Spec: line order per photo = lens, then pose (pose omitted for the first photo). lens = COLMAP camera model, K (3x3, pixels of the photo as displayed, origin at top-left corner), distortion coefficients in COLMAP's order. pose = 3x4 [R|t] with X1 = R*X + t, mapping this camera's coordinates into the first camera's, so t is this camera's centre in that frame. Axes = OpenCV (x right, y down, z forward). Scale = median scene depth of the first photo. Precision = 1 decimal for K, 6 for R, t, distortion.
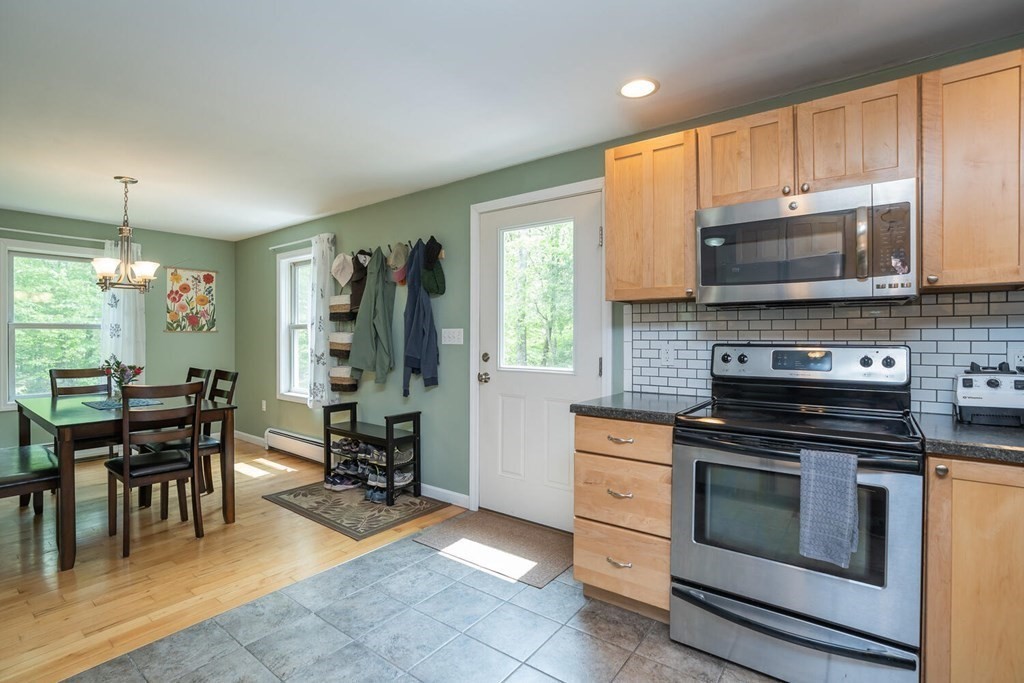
lens RADIAL K [[494.7, 0, 510.2], [0, 494.7, 338.1], [0, 0, 1]] dist [-0.076875, 0.028647]
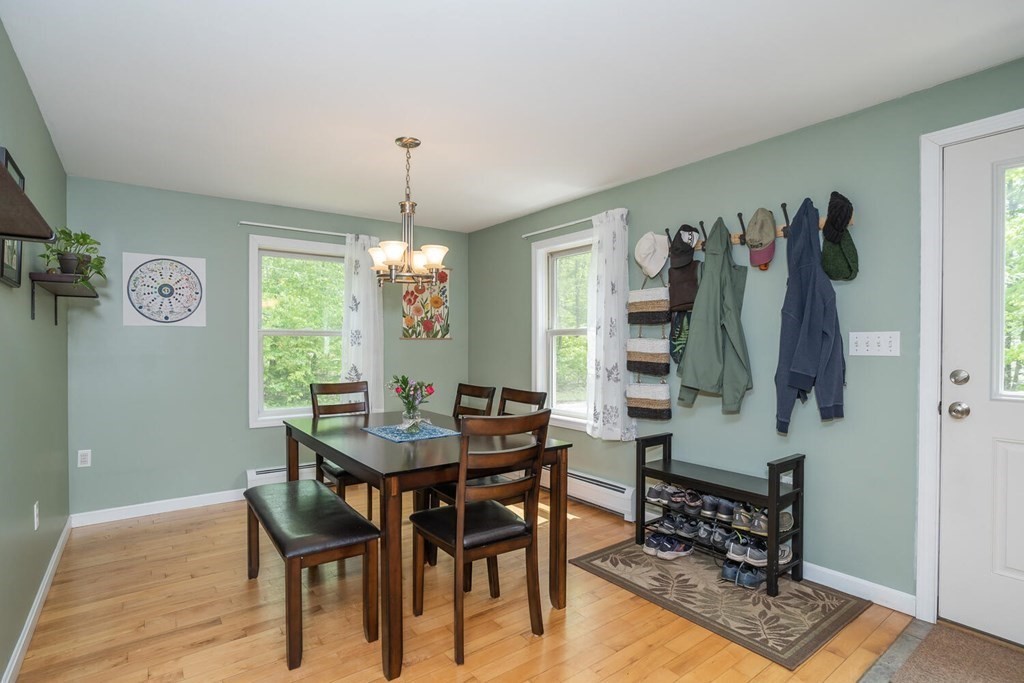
lens RADIAL K [[516.7, 0, 501.8], [0, 516.7, 347.8], [0, 0, 1]] dist [-0.061545, 0.022938]
pose [[0.958535, 0.000703, -0.284973, -0.371352], [0.000115, 0.999996, 0.002855, 0.000040], [0.284974, -0.002769, 0.958531, 0.210812]]
